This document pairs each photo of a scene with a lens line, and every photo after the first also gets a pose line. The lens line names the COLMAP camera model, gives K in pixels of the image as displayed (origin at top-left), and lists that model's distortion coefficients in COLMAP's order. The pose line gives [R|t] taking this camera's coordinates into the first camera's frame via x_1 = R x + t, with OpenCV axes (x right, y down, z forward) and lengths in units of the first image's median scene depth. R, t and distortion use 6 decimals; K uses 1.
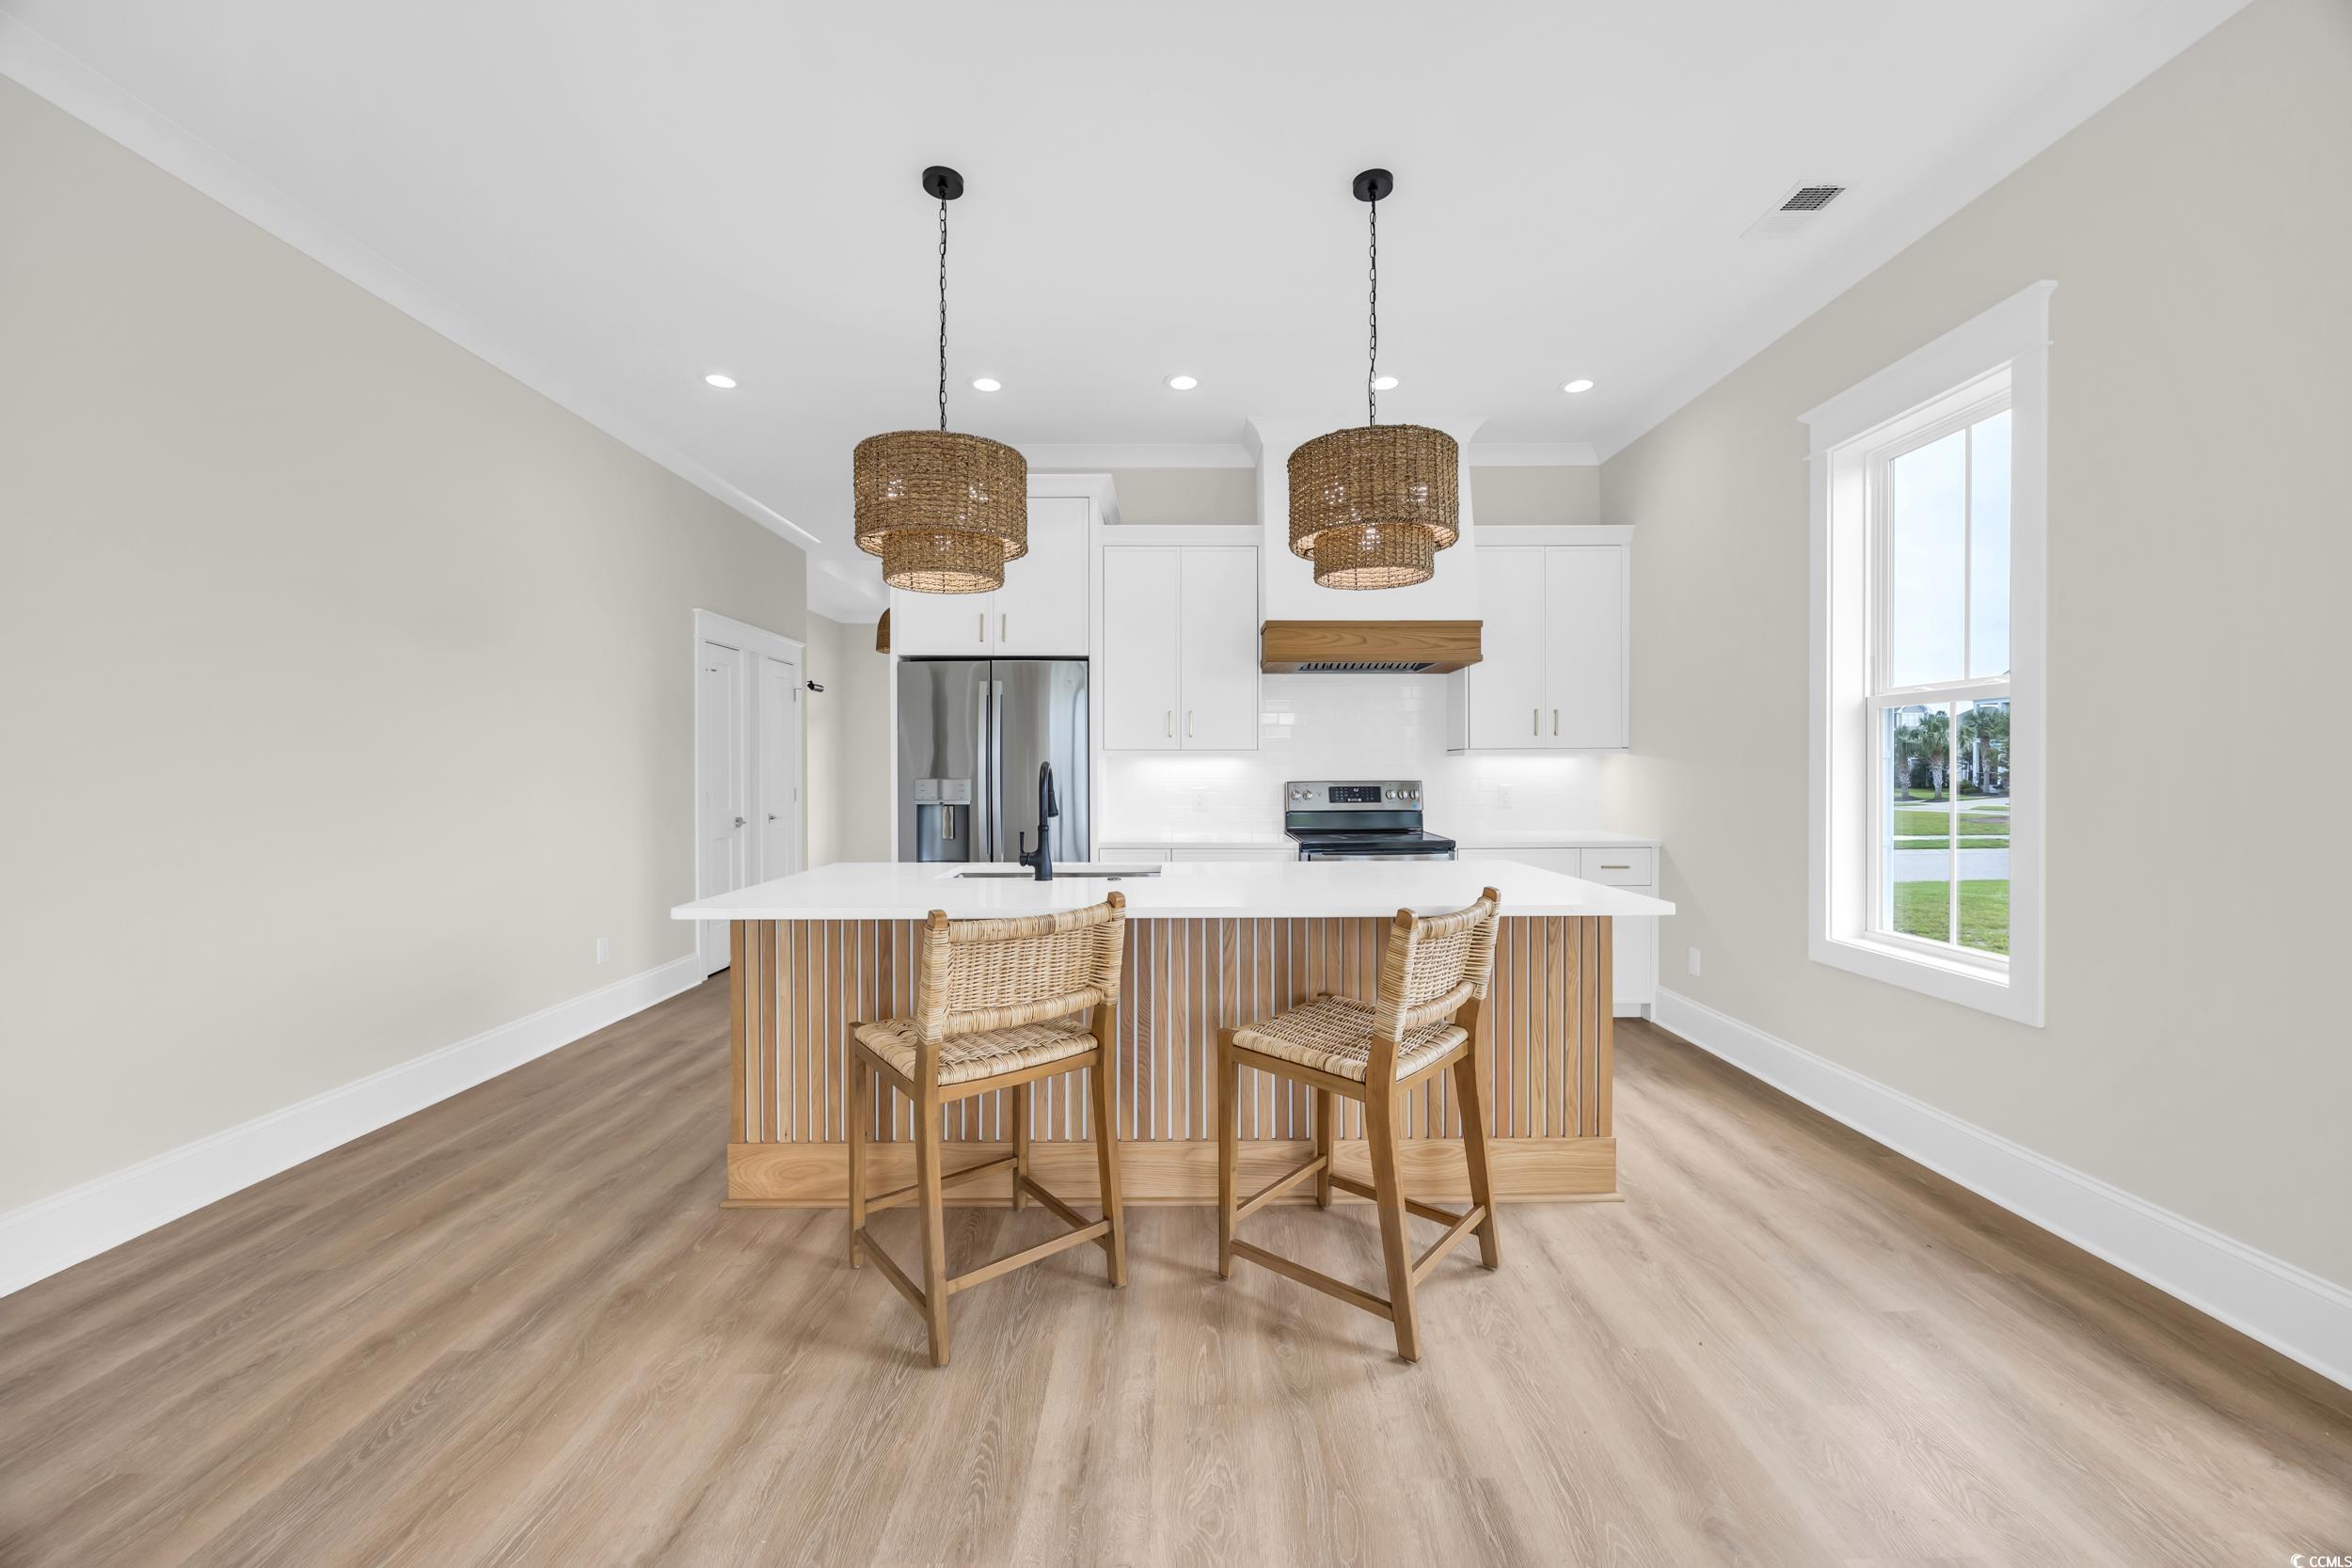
lens RADIAL K [[882.3, 0, 1176.0], [0, 882.3, 784.0], [0, 0, 1]] dist [-0.007821, 0.000056]
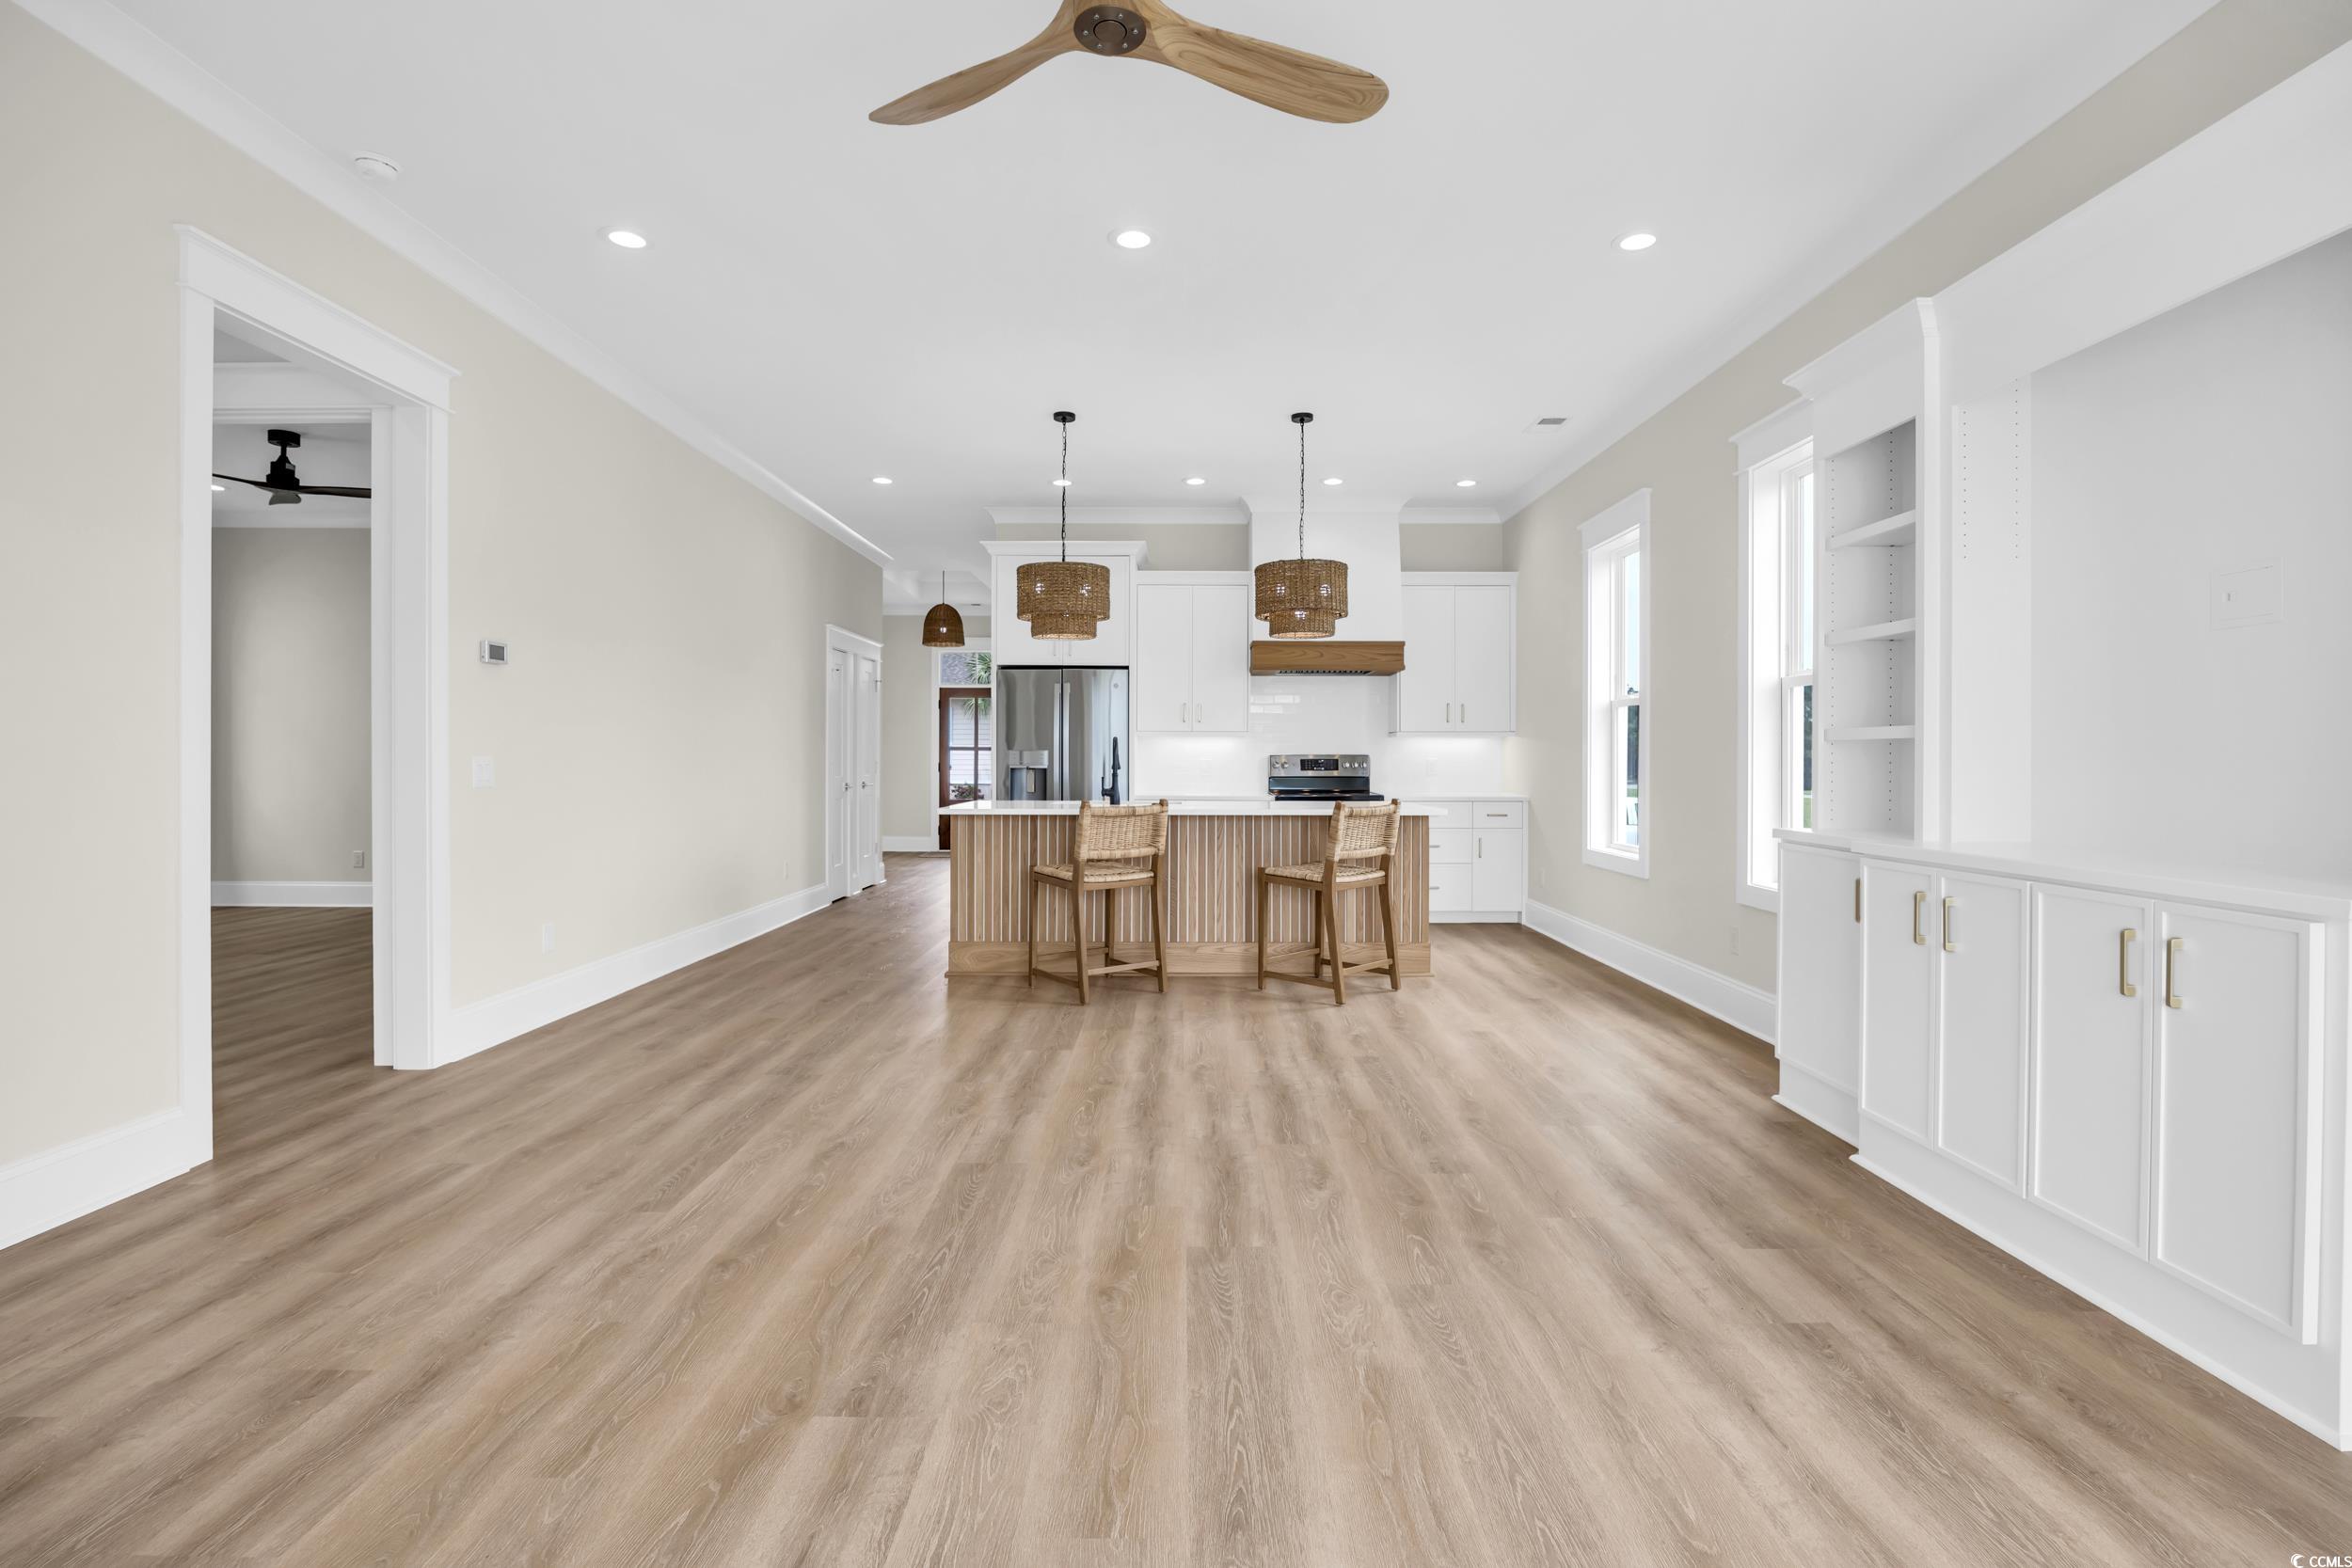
lens RADIAL K [[1085.8, 0, 1165.1], [0, 1085.8, 769.0], [0, 0, 1]] dist [-0.001014, 0.000195]
pose [[0.999899, 0.005161, -0.013265, -0.021139], [-0.005254, 0.999962, -0.006998, 0.047525], [0.013228, 0.007067, 0.999888, -1.034823]]
